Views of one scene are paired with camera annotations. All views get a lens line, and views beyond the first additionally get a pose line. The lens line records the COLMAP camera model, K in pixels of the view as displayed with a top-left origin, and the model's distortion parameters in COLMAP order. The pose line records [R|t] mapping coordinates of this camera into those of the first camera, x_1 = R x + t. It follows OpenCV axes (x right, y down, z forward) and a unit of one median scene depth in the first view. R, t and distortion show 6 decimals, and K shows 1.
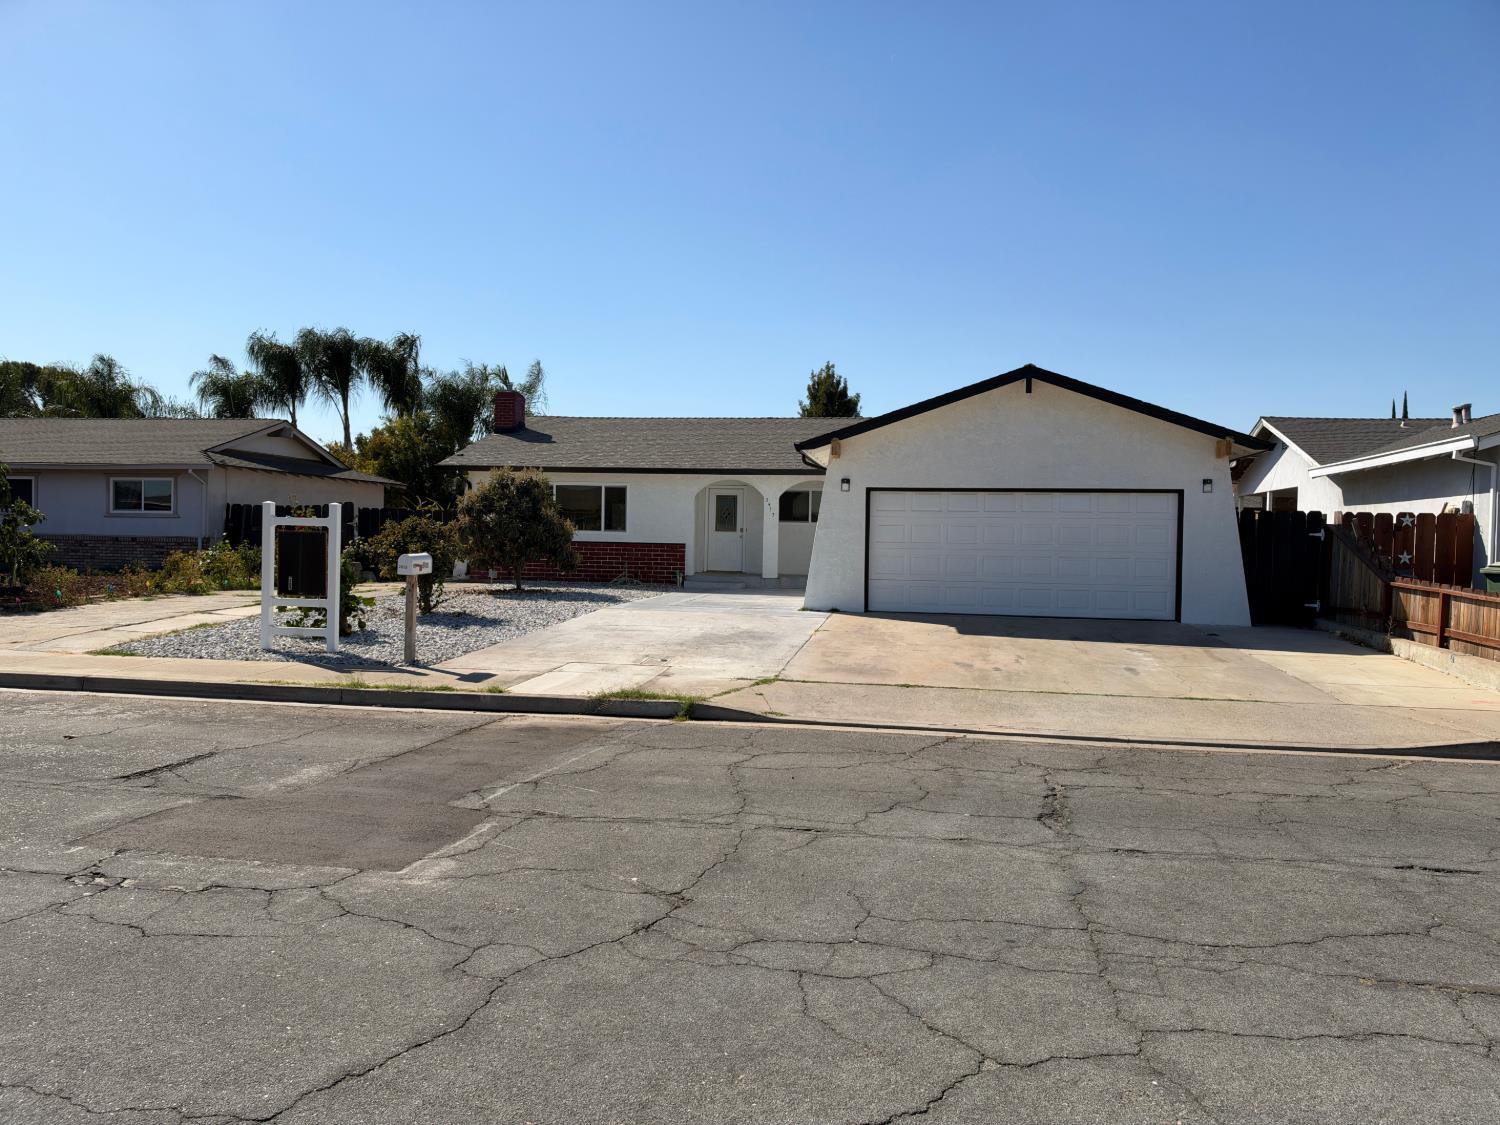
lens RADIAL K [[1083.8, 0, 748.5], [0, 1083.8, 571.5], [0, 0, 1]] dist [0.064588, -0.106490]
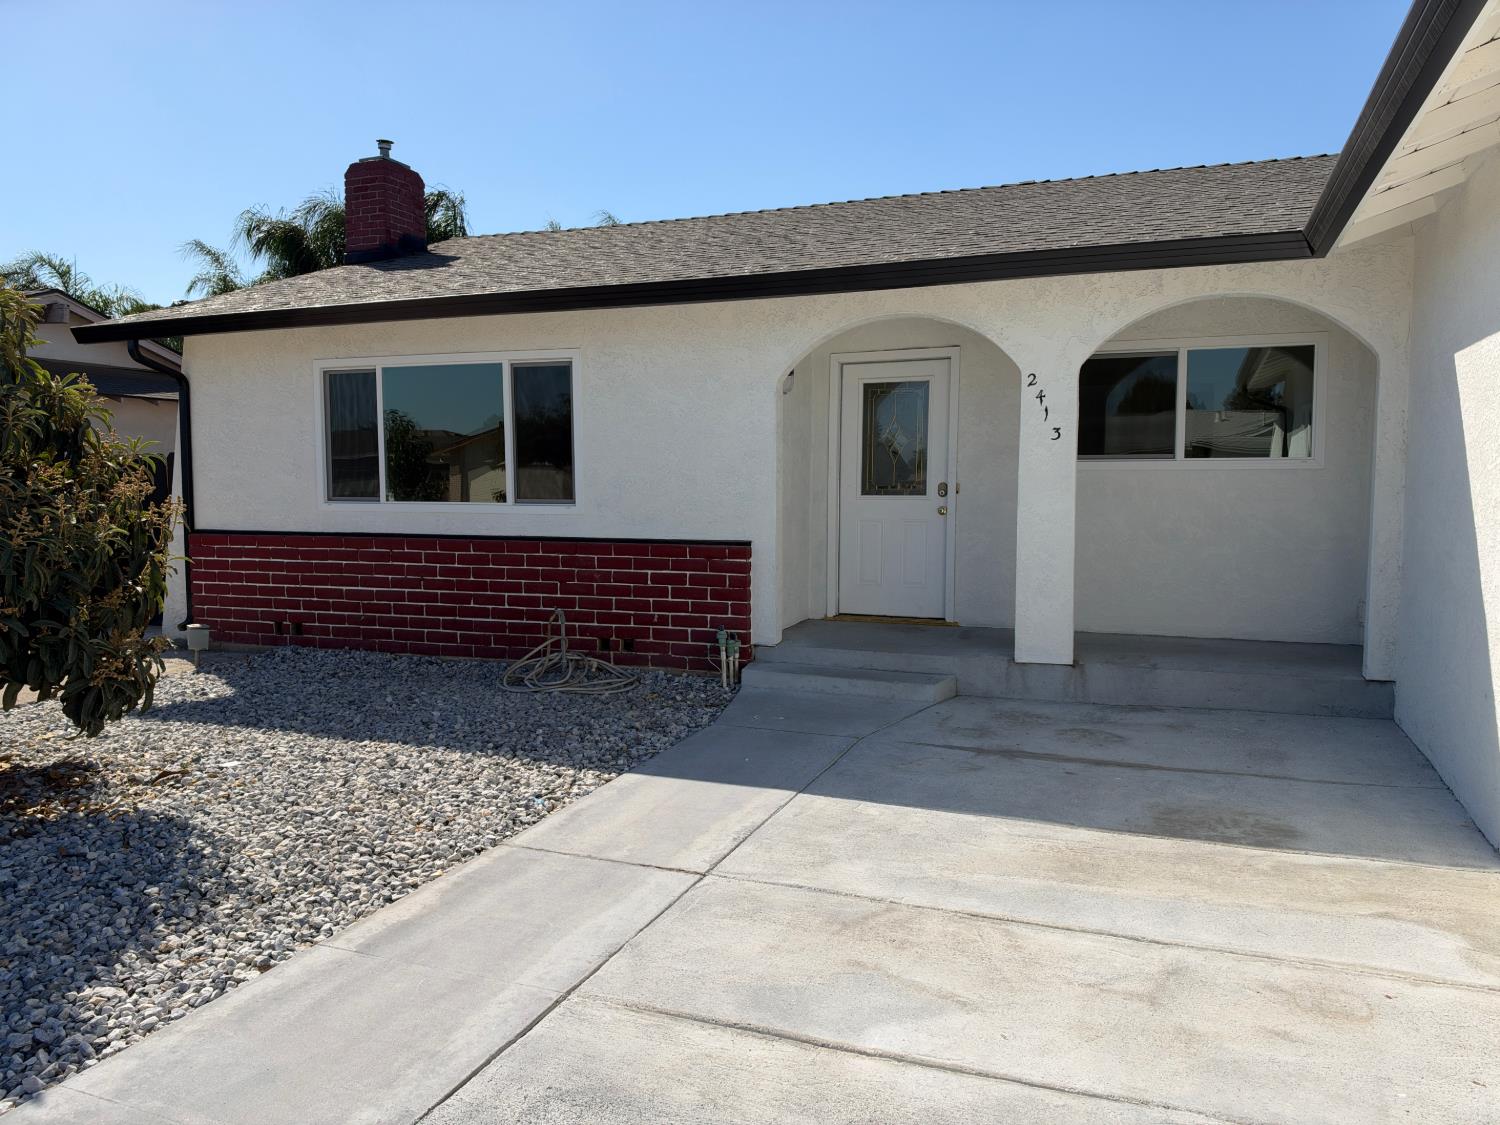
lens RADIAL K [[1083.8, 0, 748.5], [0, 1083.8, 571.5], [0, 0, 1]] dist [0.064588, -0.106490]
pose [[0.978865, -0.003694, -0.204476, 0.002847], [0.013370, 0.998854, 0.045959, -0.030512], [0.204072, -0.047721, 0.977792, 0.695175]]
